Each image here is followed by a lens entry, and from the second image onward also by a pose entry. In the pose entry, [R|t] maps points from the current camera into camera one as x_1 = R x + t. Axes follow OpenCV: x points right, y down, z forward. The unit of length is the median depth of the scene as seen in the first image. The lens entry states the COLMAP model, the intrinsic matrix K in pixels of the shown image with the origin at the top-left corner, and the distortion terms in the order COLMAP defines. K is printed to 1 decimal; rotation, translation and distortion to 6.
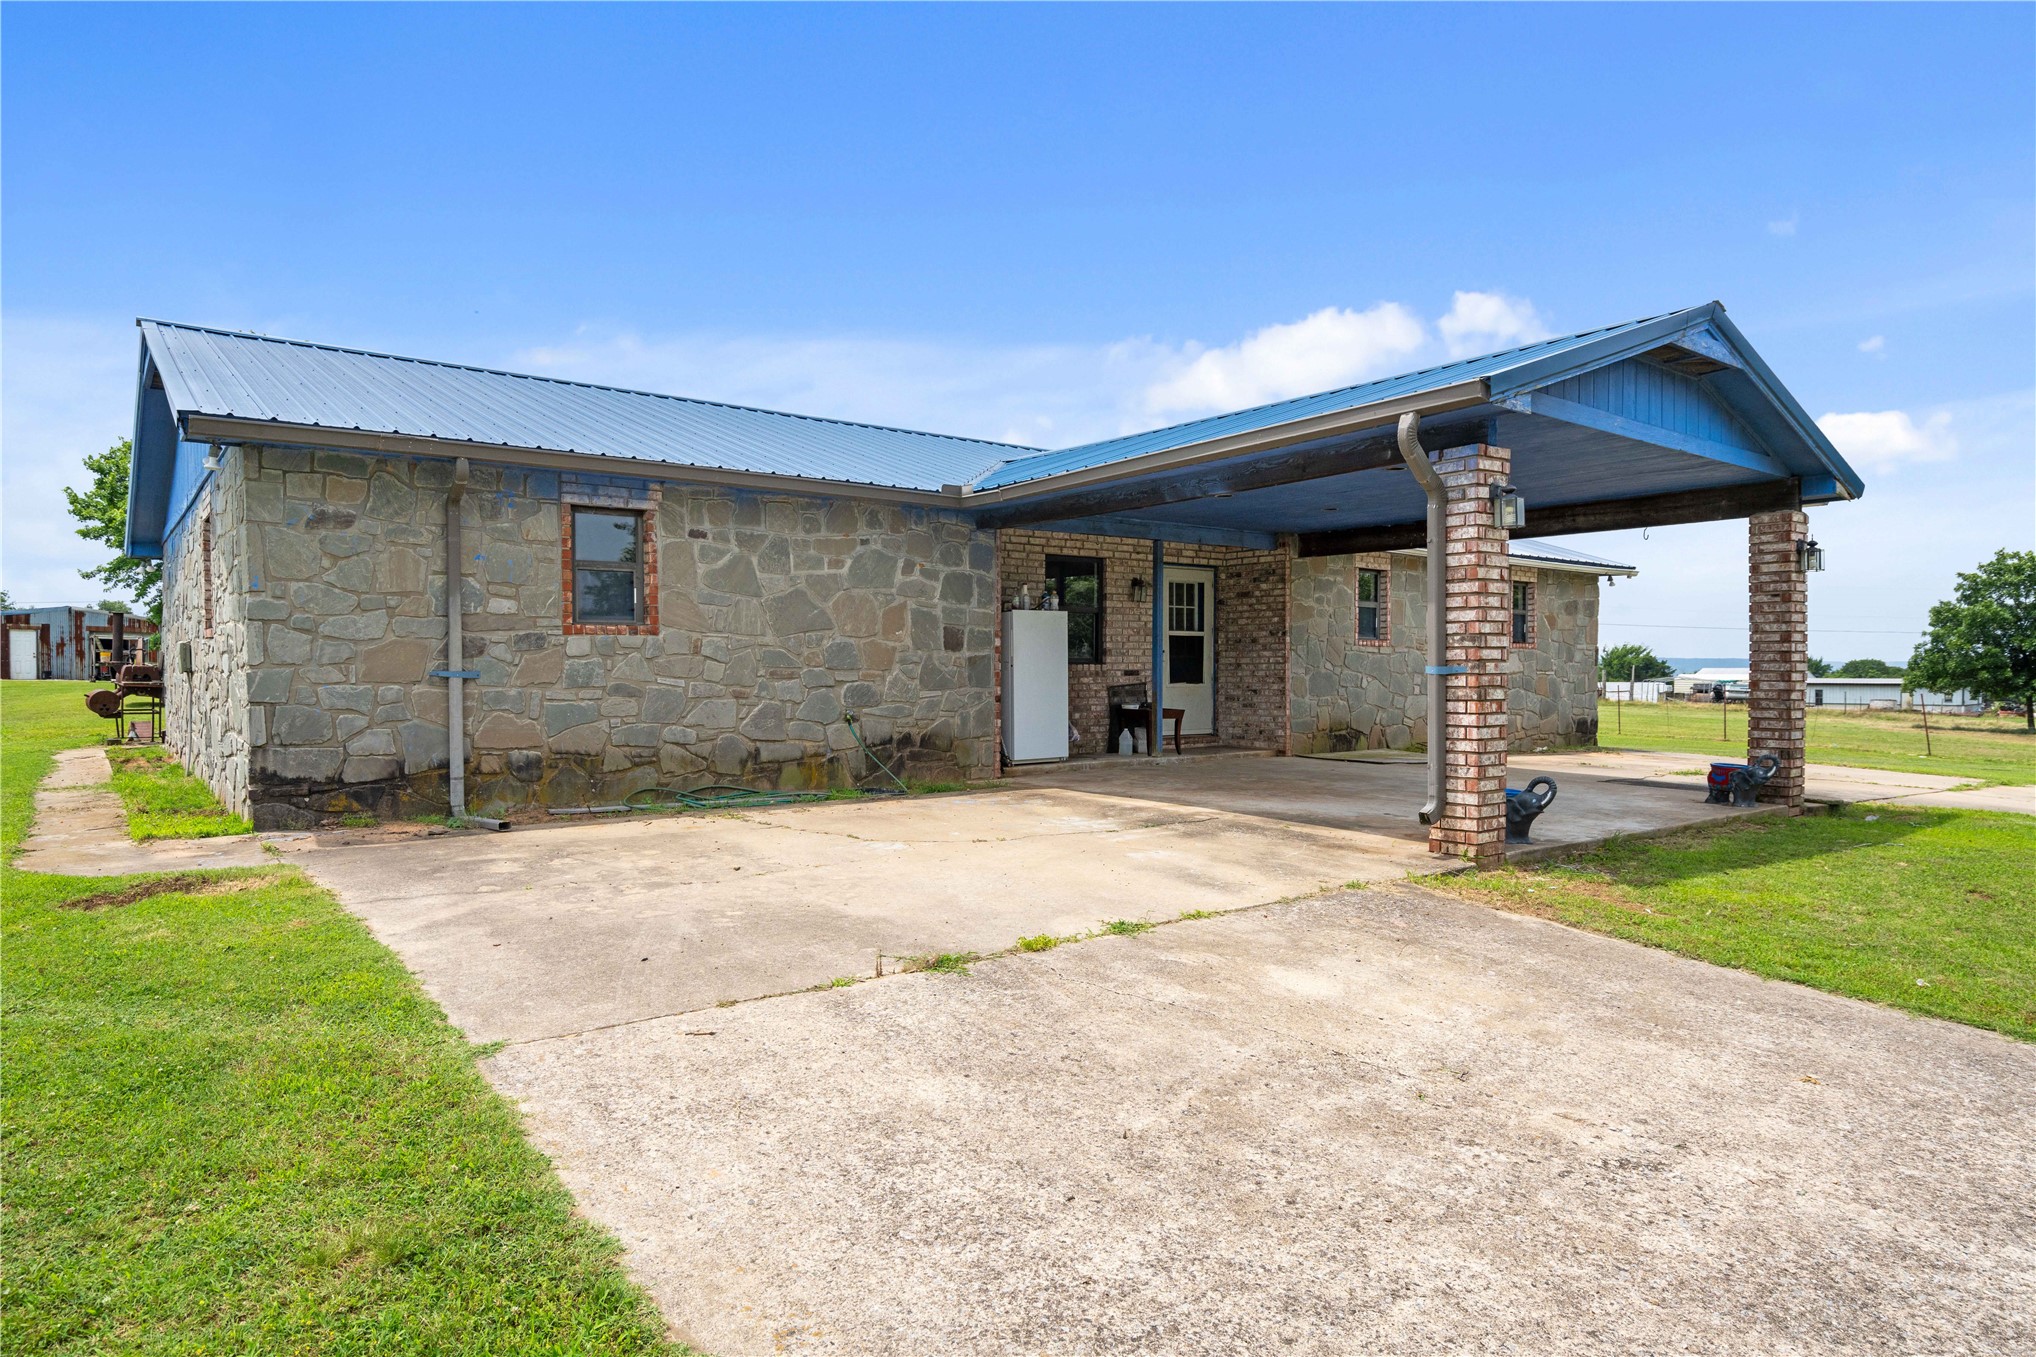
lens RADIAL K [[1212.6, 0, 1020.3], [0, 1212.6, 681.4], [0, 0, 1]] dist [0.018335, 0.000385]
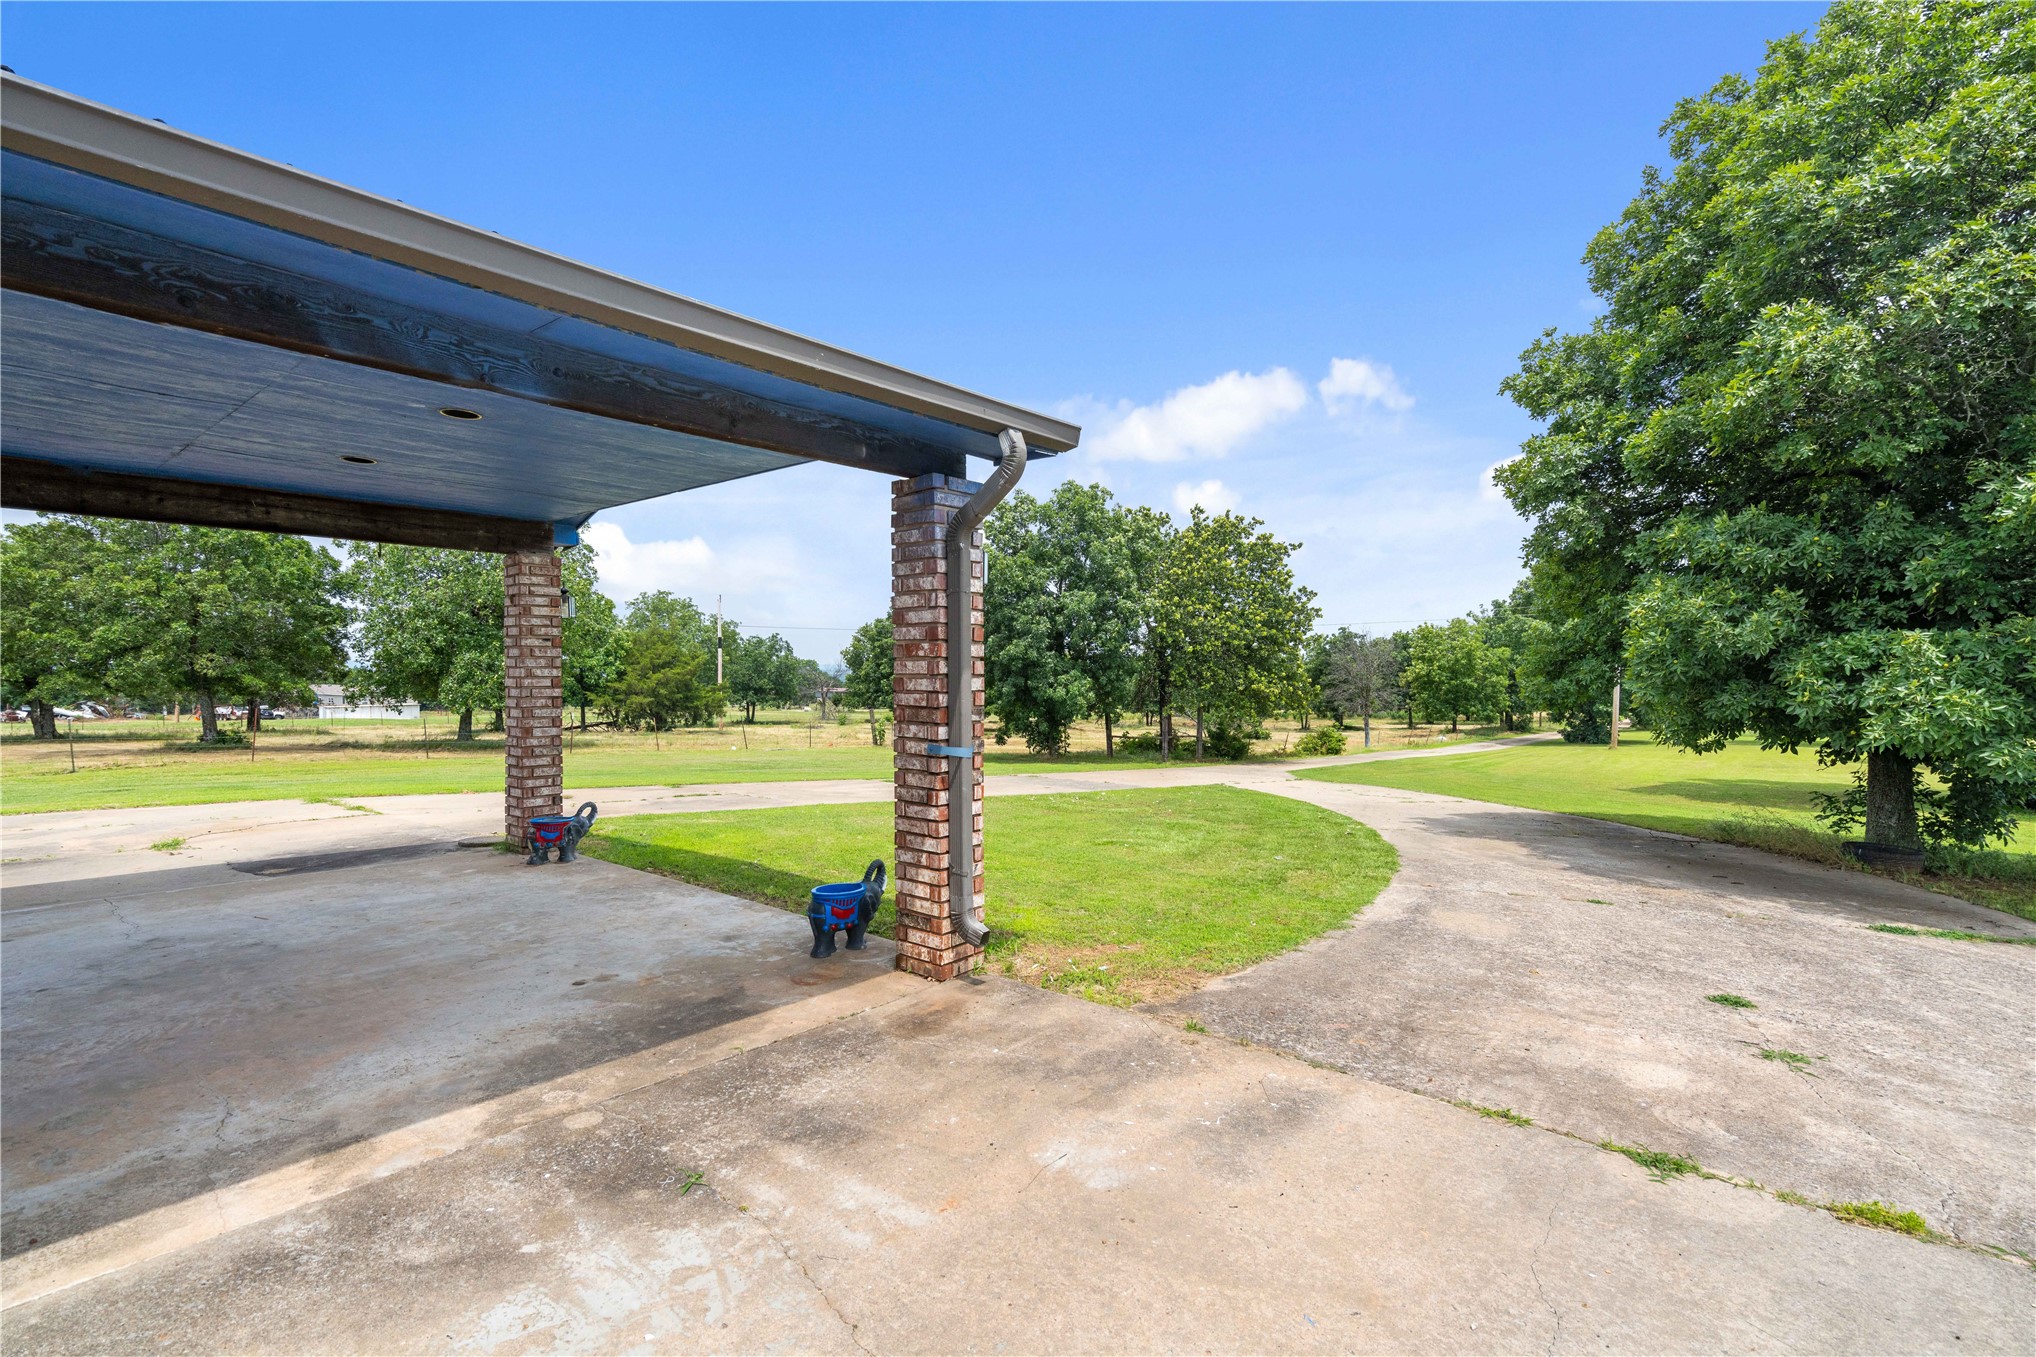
lens RADIAL K [[917.5, 0, 1018.4], [0, 917.5, 684.8], [0, 0, 1]] dist [-0.001516, 0.000355]
pose [[-0.231796, -0.018490, 0.972589, -0.372388], [0.003482, 0.999797, 0.019837, -0.095479], [-0.972758, 0.007984, -0.231684, 1.611100]]
